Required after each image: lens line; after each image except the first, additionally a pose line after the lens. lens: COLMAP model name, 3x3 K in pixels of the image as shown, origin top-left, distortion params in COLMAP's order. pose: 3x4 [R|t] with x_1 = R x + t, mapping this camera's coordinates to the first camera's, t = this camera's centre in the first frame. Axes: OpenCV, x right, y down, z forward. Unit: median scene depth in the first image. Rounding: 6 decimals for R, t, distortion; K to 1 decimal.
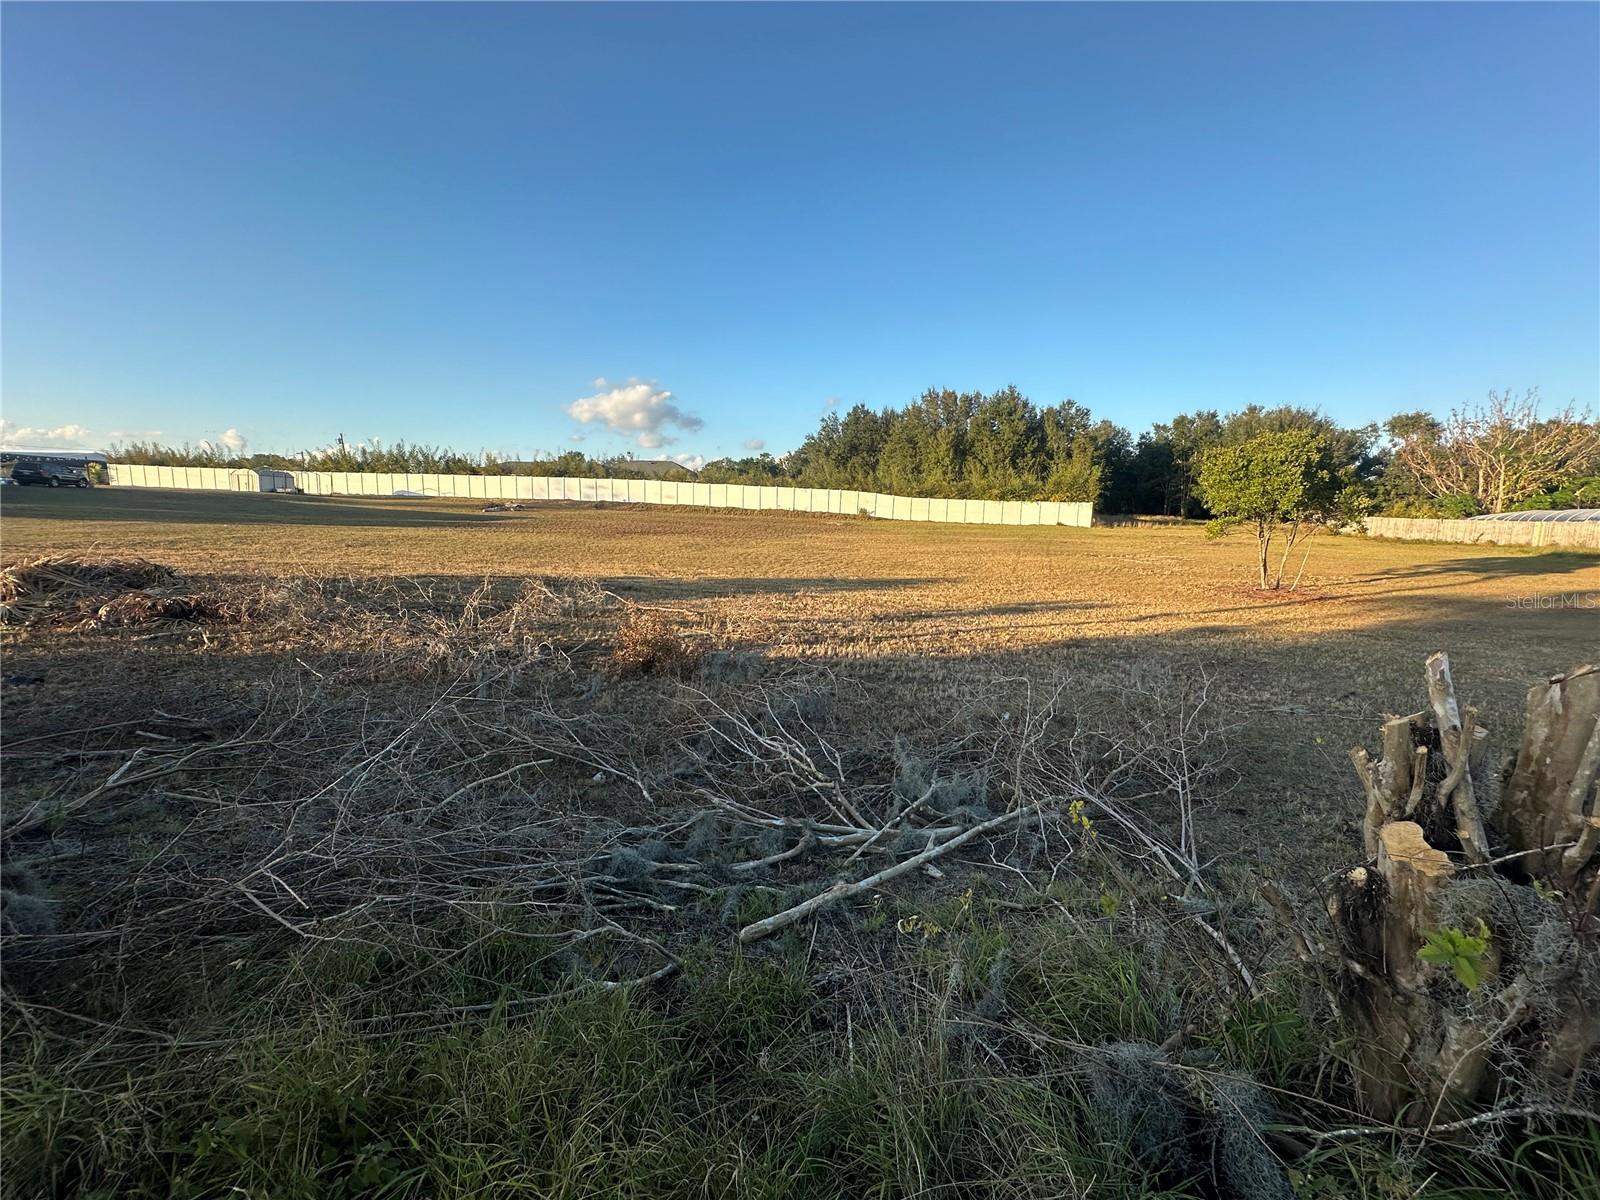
lens RADIAL K [[639.1, 0, 803.1], [0, 639.1, 605.2], [0, 0, 1]] dist [-0.003565, 0.000842]
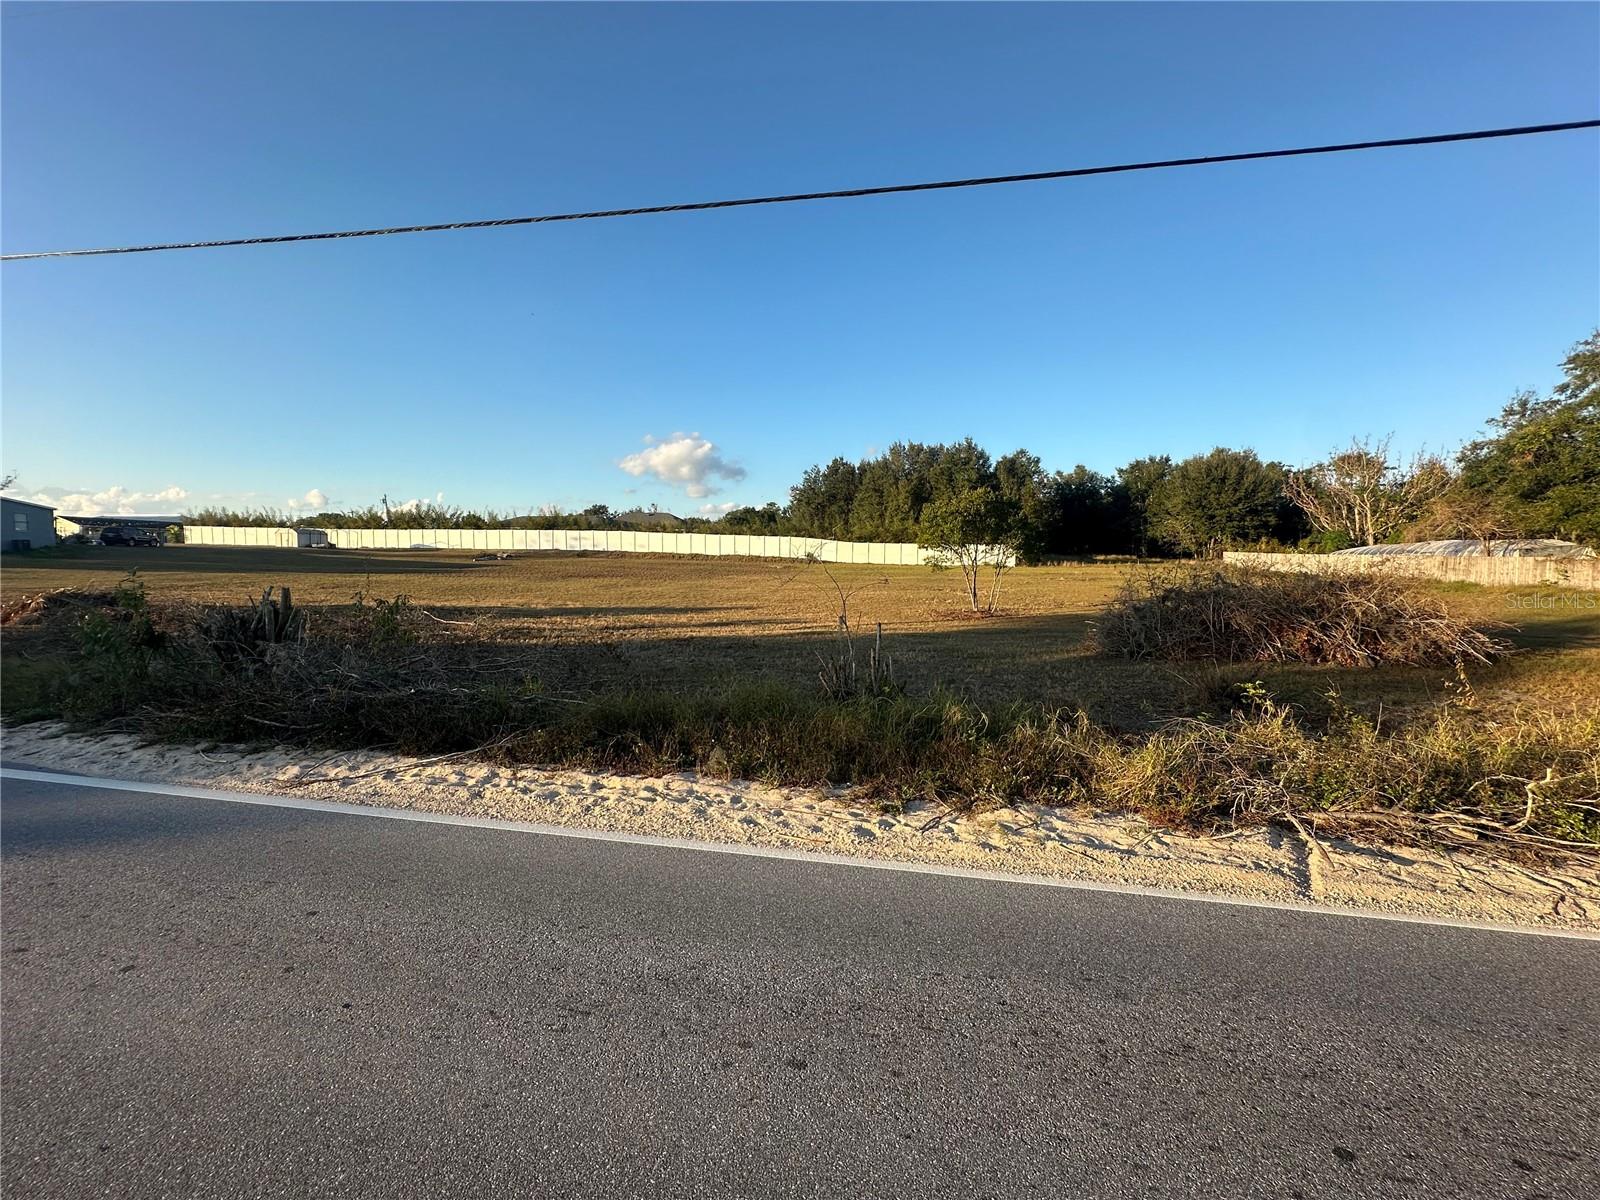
lens RADIAL K [[639.1, 0, 803.1], [0, 639.1, 605.2], [0, 0, 1]] dist [-0.003565, 0.000842]
pose [[0.997283, -0.010159, -0.072968, 0.147818], [0.004961, 0.997459, -0.071075, 0.016355], [0.073504, 0.070520, 0.994798, -0.089203]]
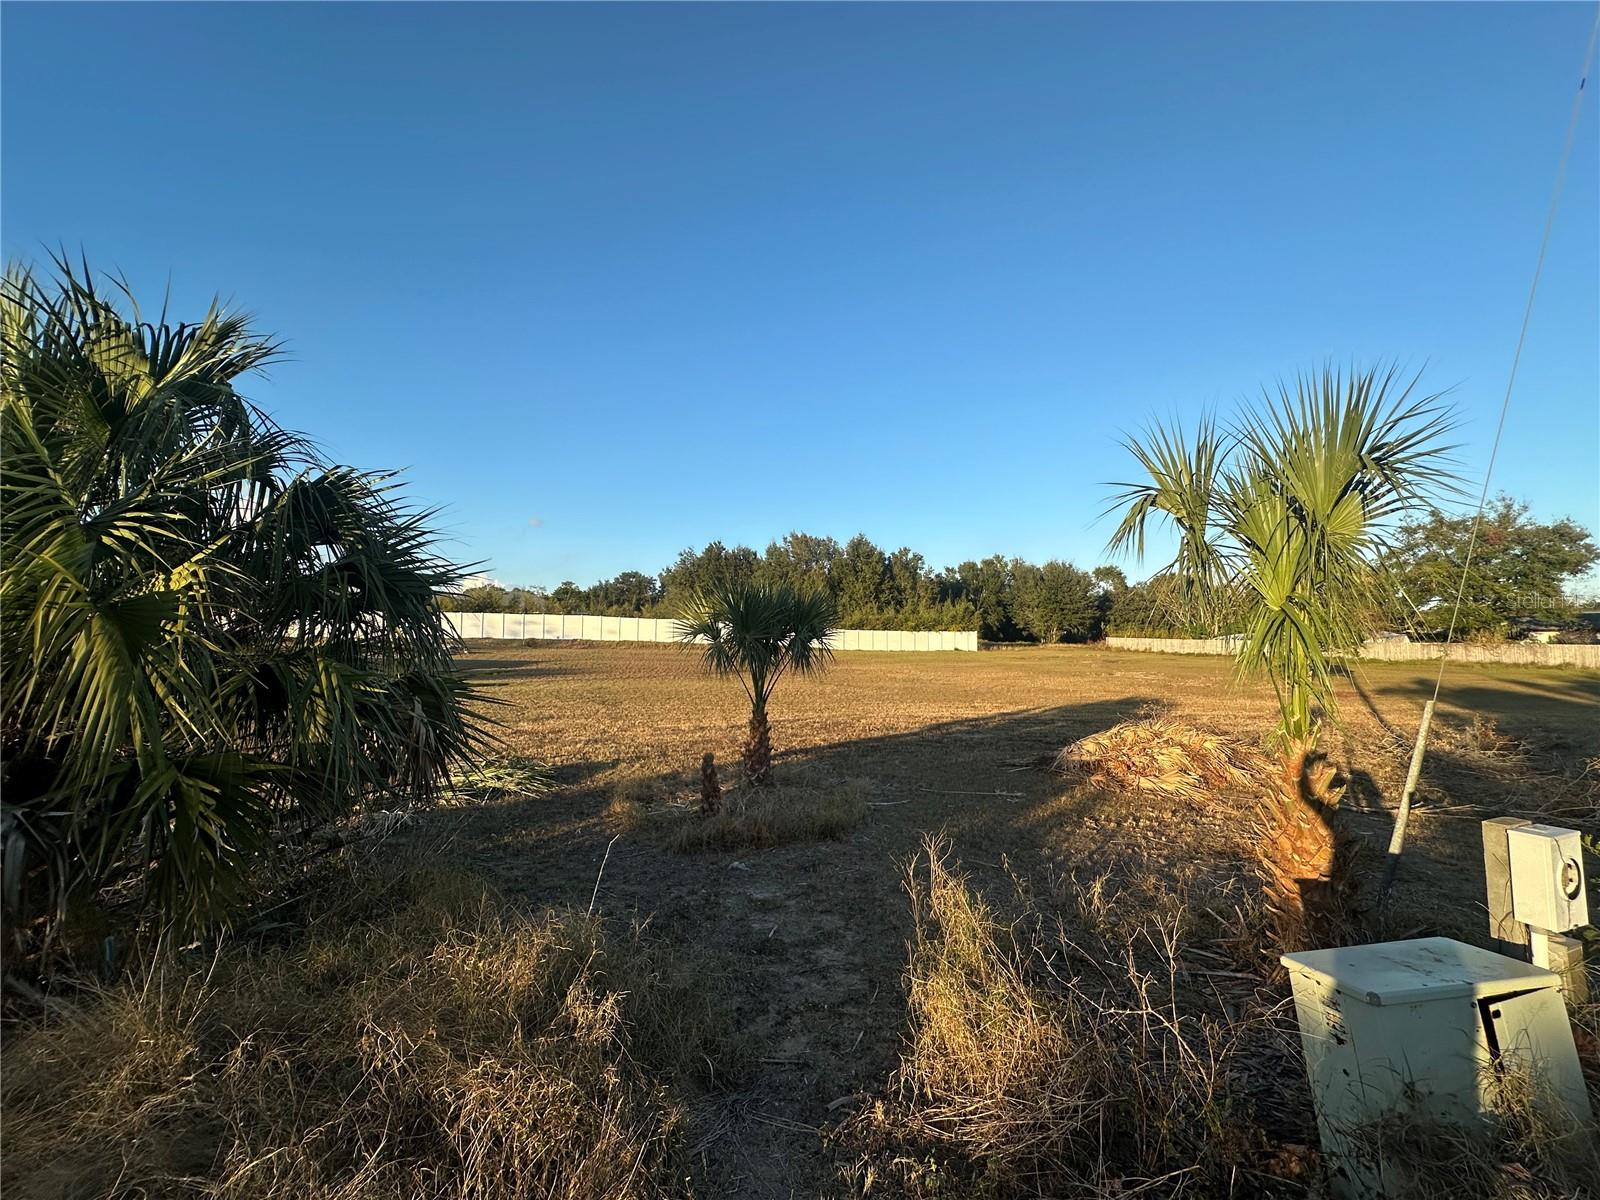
lens RADIAL K [[639.1, 0, 803.1], [0, 639.1, 605.2], [0, 0, 1]] dist [-0.003565, 0.000842]
pose [[0.896705, 0.000824, 0.442629, -0.354336], [0.083671, 0.981654, -0.171333, -0.021951], [-0.434649, 0.190670, 0.880185, 0.030960]]
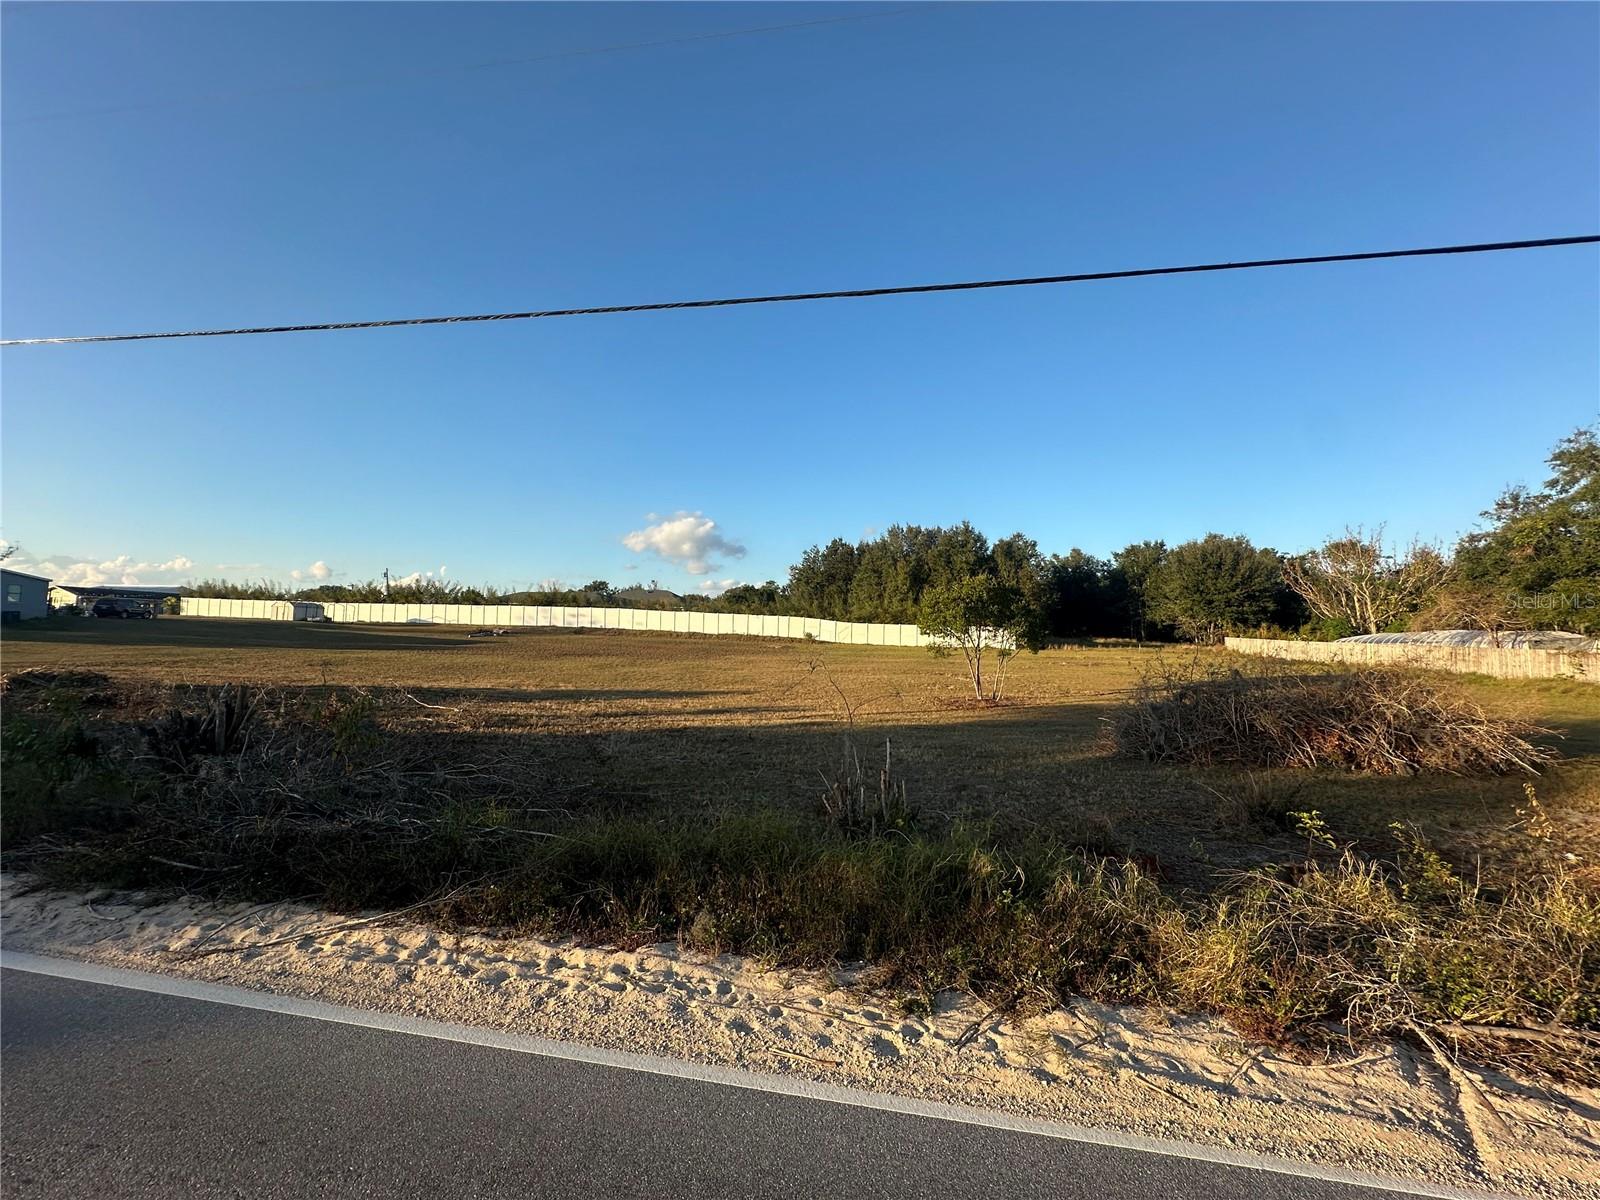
lens RADIAL K [[639.1, 0, 803.1], [0, 639.1, 605.2], [0, 0, 1]] dist [-0.003565, 0.000842]
pose [[0.997602, -0.006475, -0.068911, 0.146411], [-0.006764, 0.981730, -0.190159, 0.010296], [0.068883, 0.190169, 0.979332, -0.080830]]
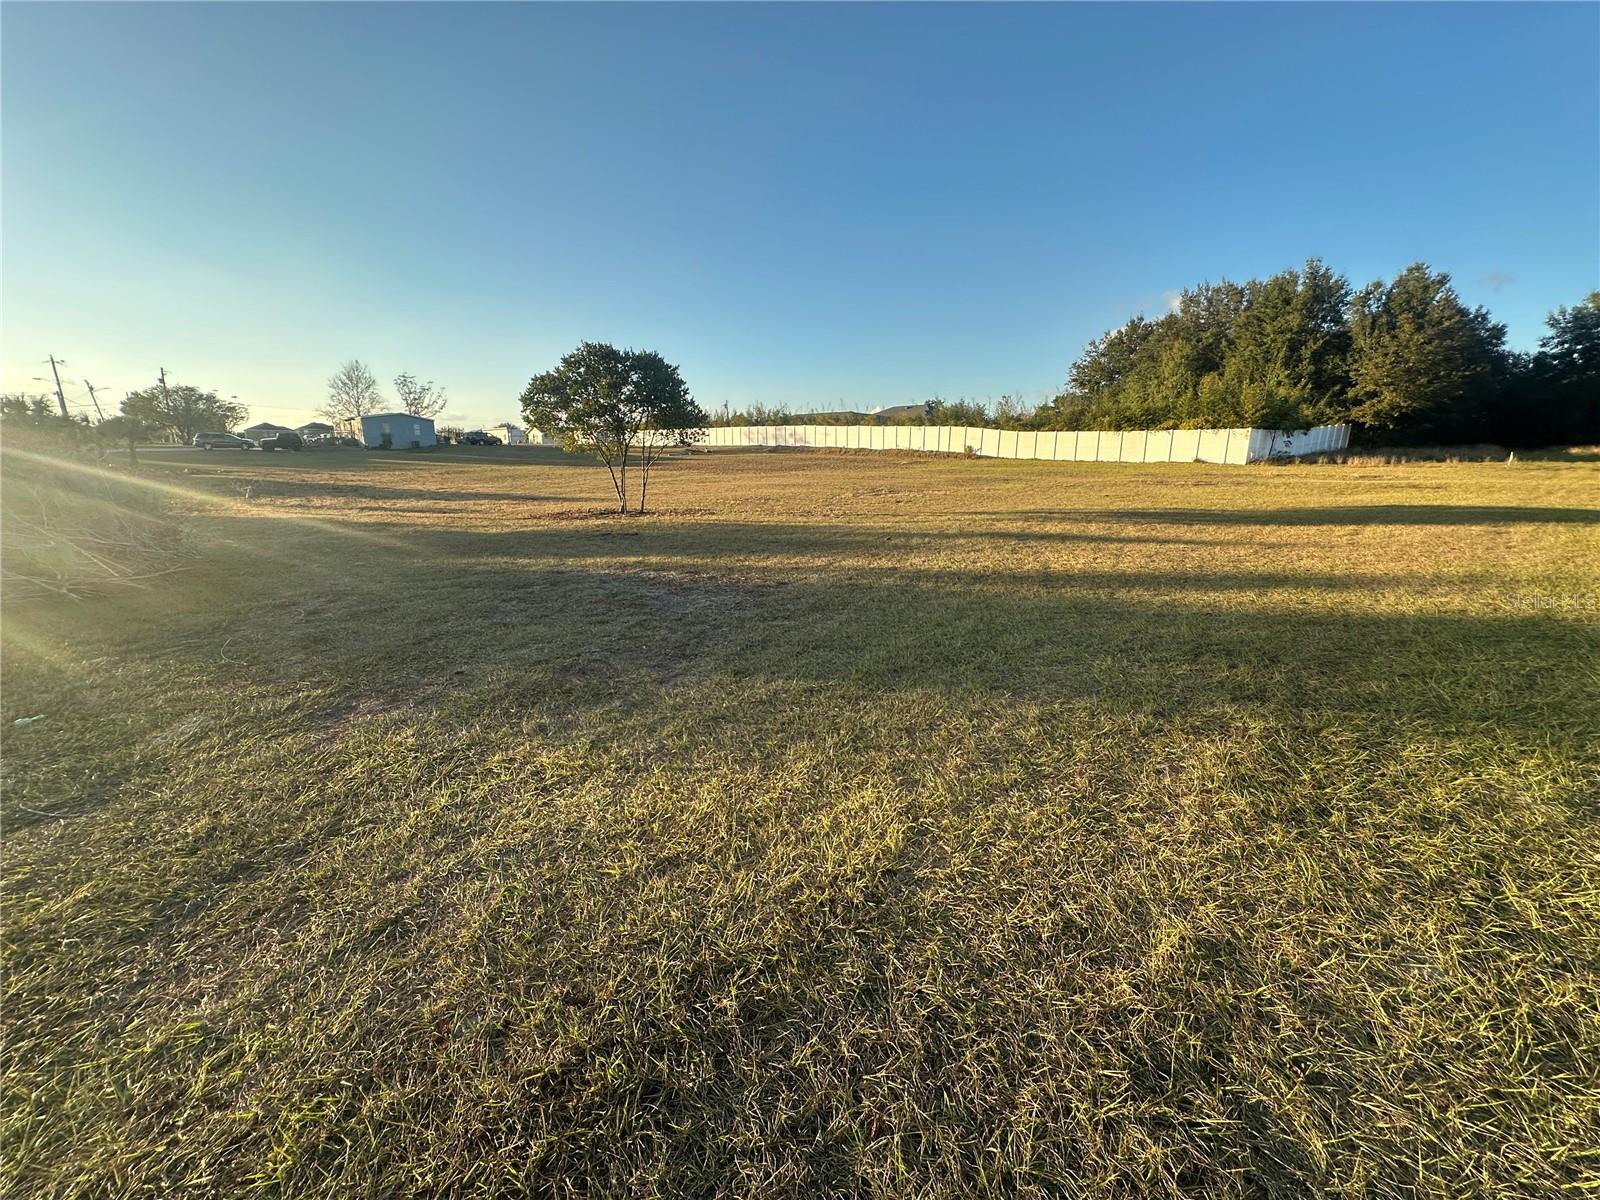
lens RADIAL K [[639.1, 0, 803.1], [0, 639.1, 605.2], [0, 0, 1]] dist [-0.003565, 0.000842]
pose [[0.746322, 0.135146, -0.651720, 0.494433], [-0.086571, 0.990561, 0.106274, -0.002243], [0.659931, -0.022895, 0.750978, 0.138209]]
